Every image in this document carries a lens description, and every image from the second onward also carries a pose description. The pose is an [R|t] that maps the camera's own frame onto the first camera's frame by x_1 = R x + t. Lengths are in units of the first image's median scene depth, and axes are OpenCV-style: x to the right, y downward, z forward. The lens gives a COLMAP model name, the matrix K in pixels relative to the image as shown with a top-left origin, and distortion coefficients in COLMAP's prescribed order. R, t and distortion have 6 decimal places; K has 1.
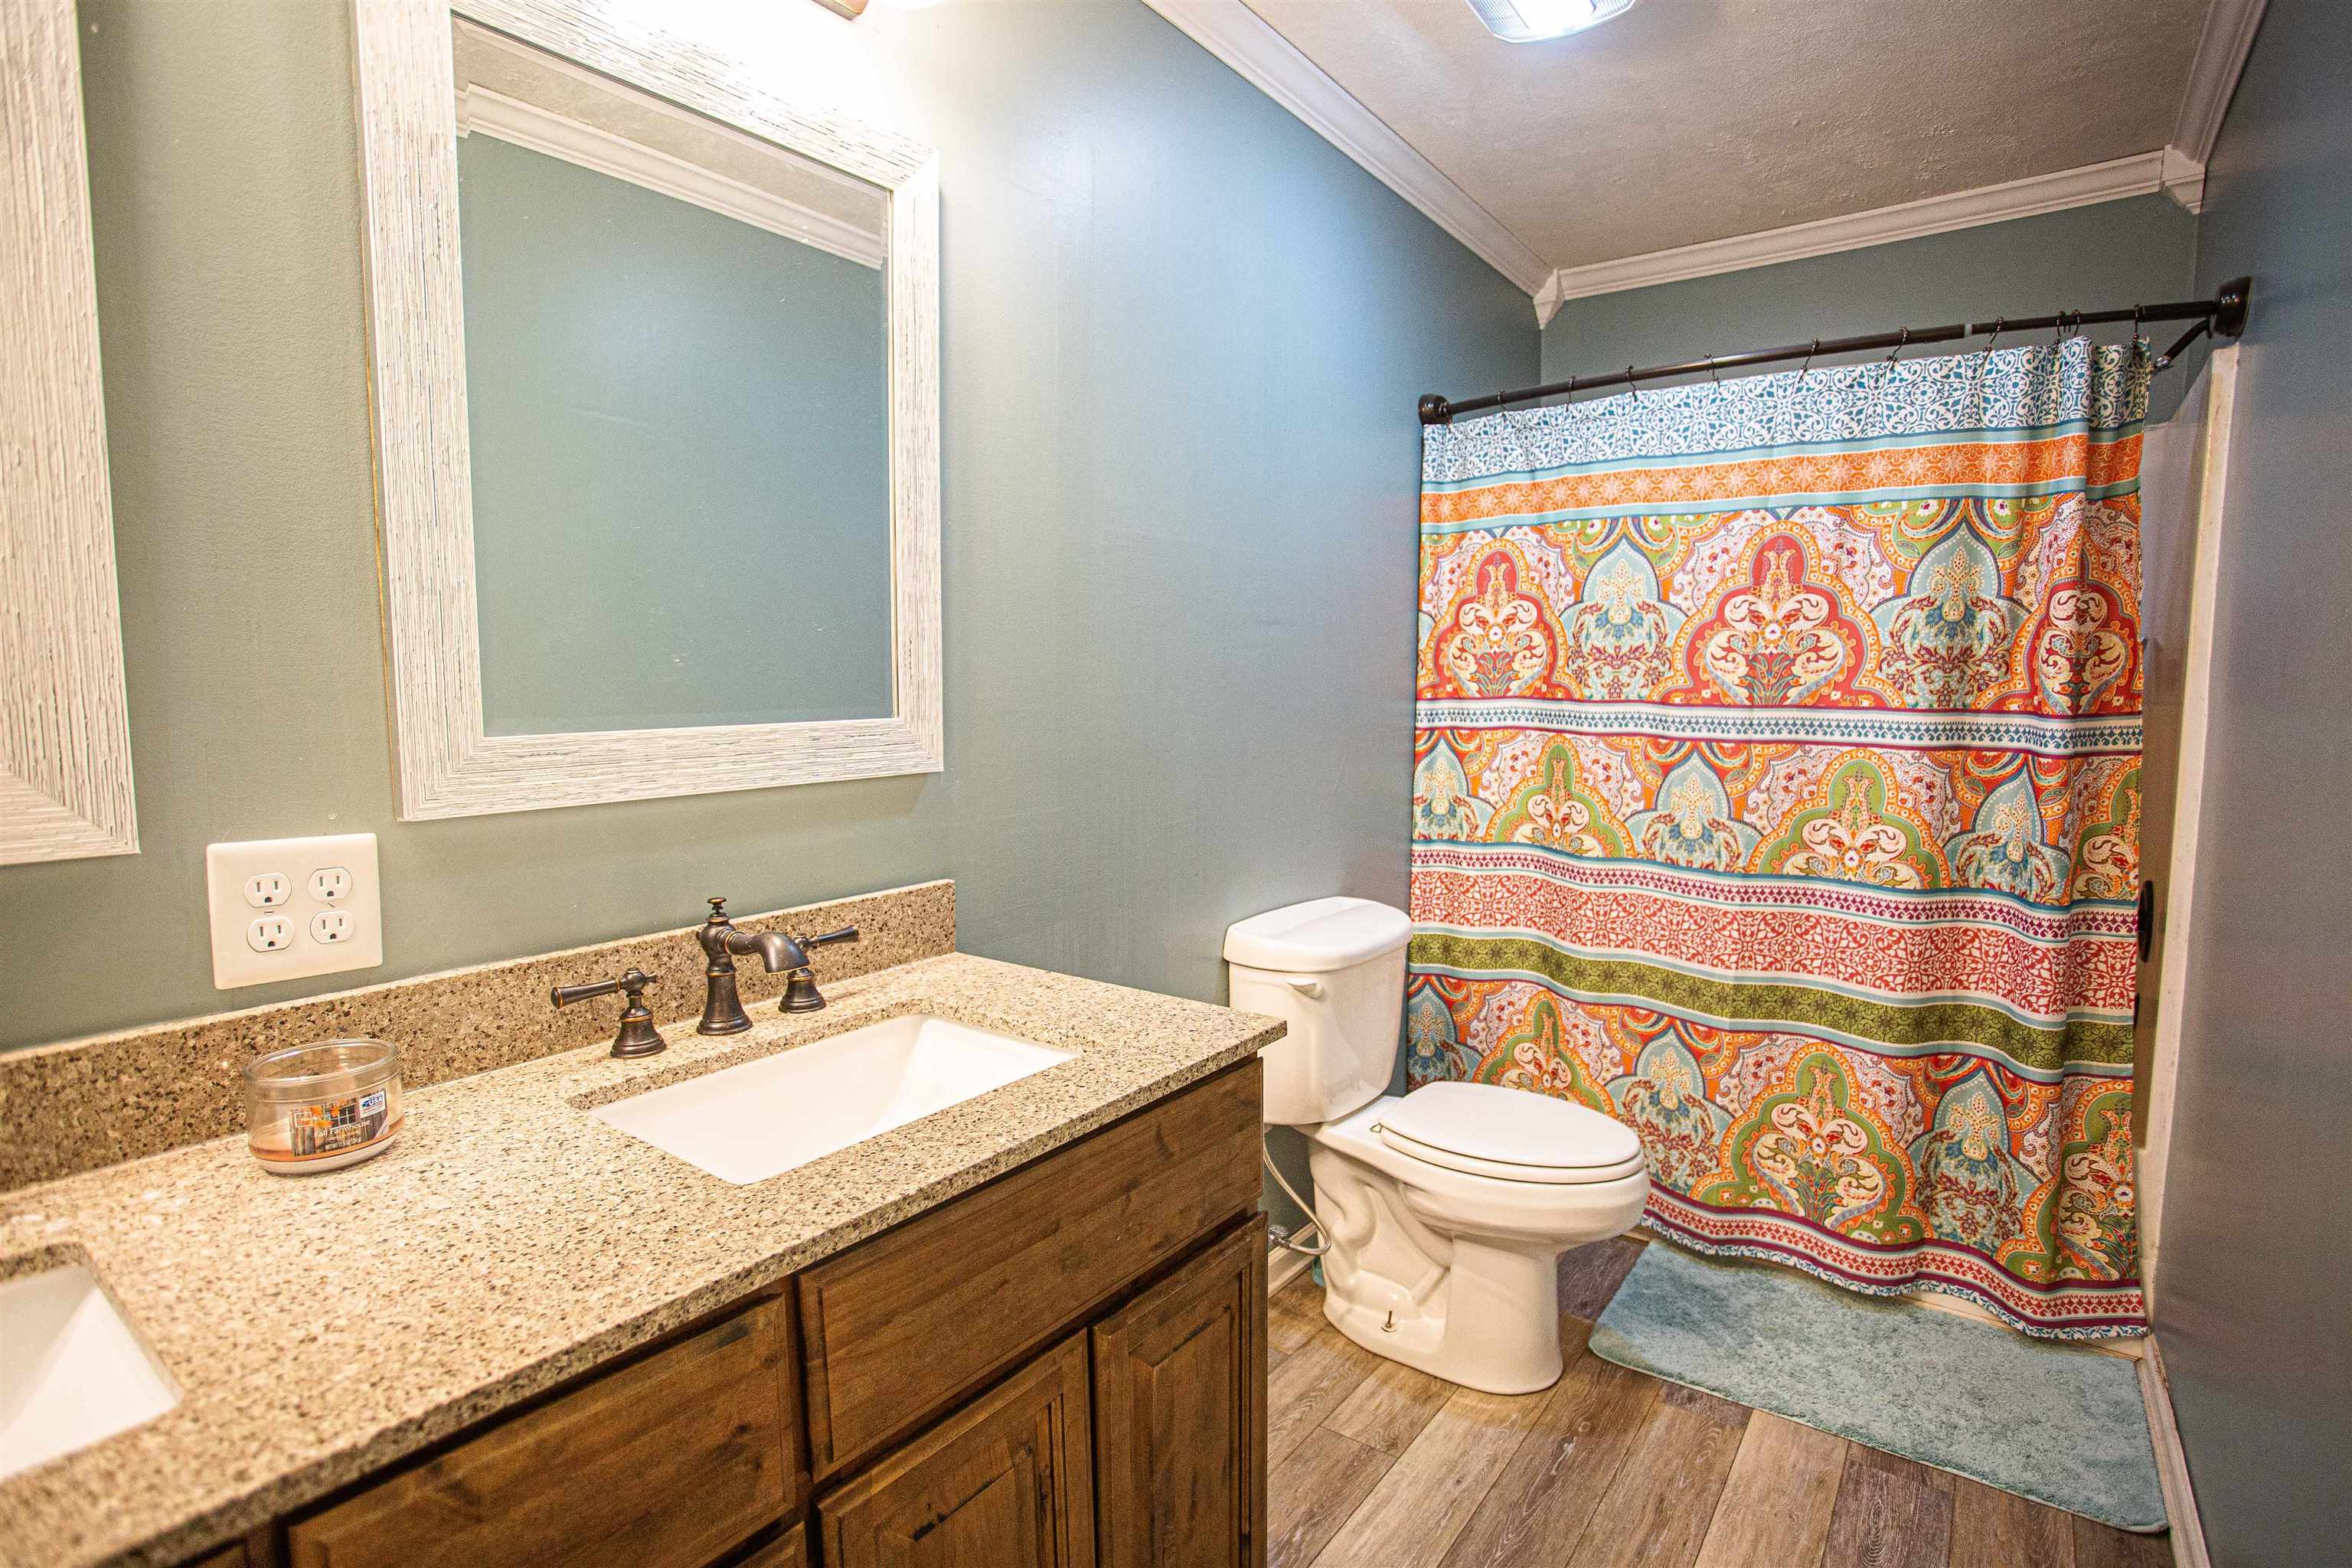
lens RADIAL K [[1145.2, 0, 1181.6], [0, 1145.2, 789.9], [0, 0, 1]] dist [-0.077504, 0.034647]
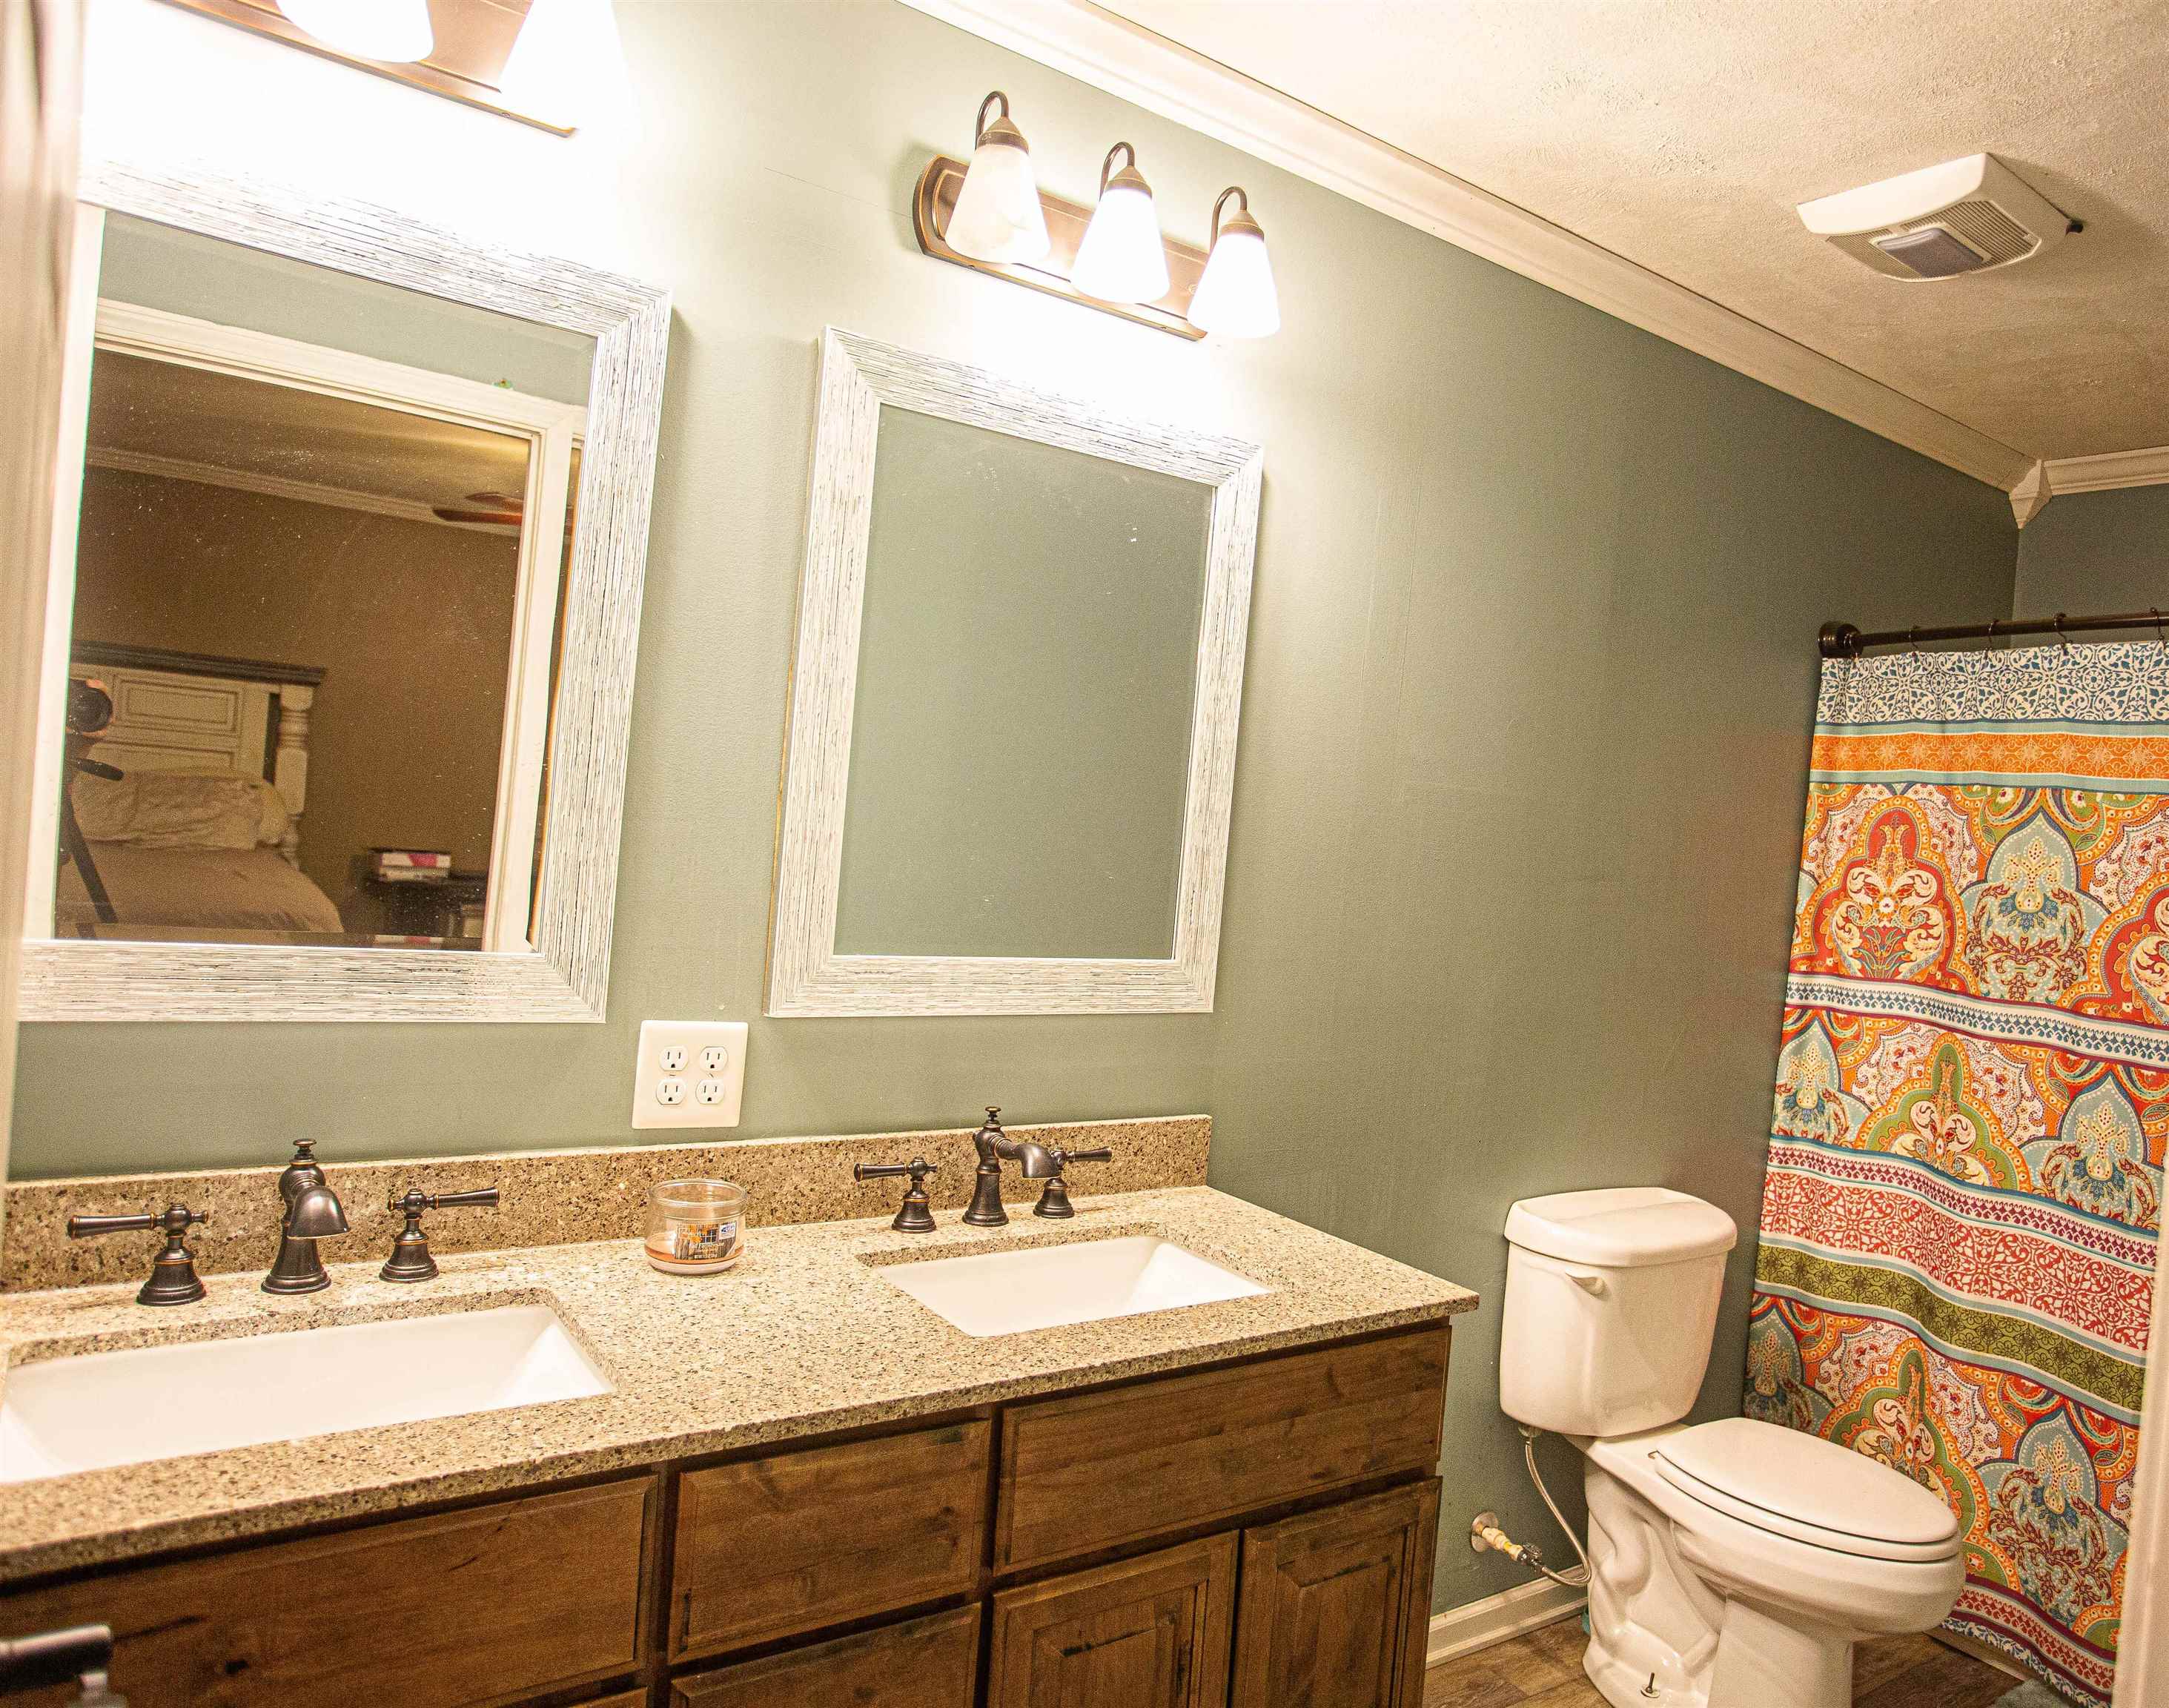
lens RADIAL K [[1515.5, 0, 1221.0], [0, 1515.5, 847.5], [0, 0, 1]] dist [-0.074703, 0.059601]
pose [[0.957626, 0.089550, -0.273740, 0.118085], [-0.114933, 0.990298, -0.078109, -0.040950], [0.264089, 0.106261, 0.958627, -0.251071]]
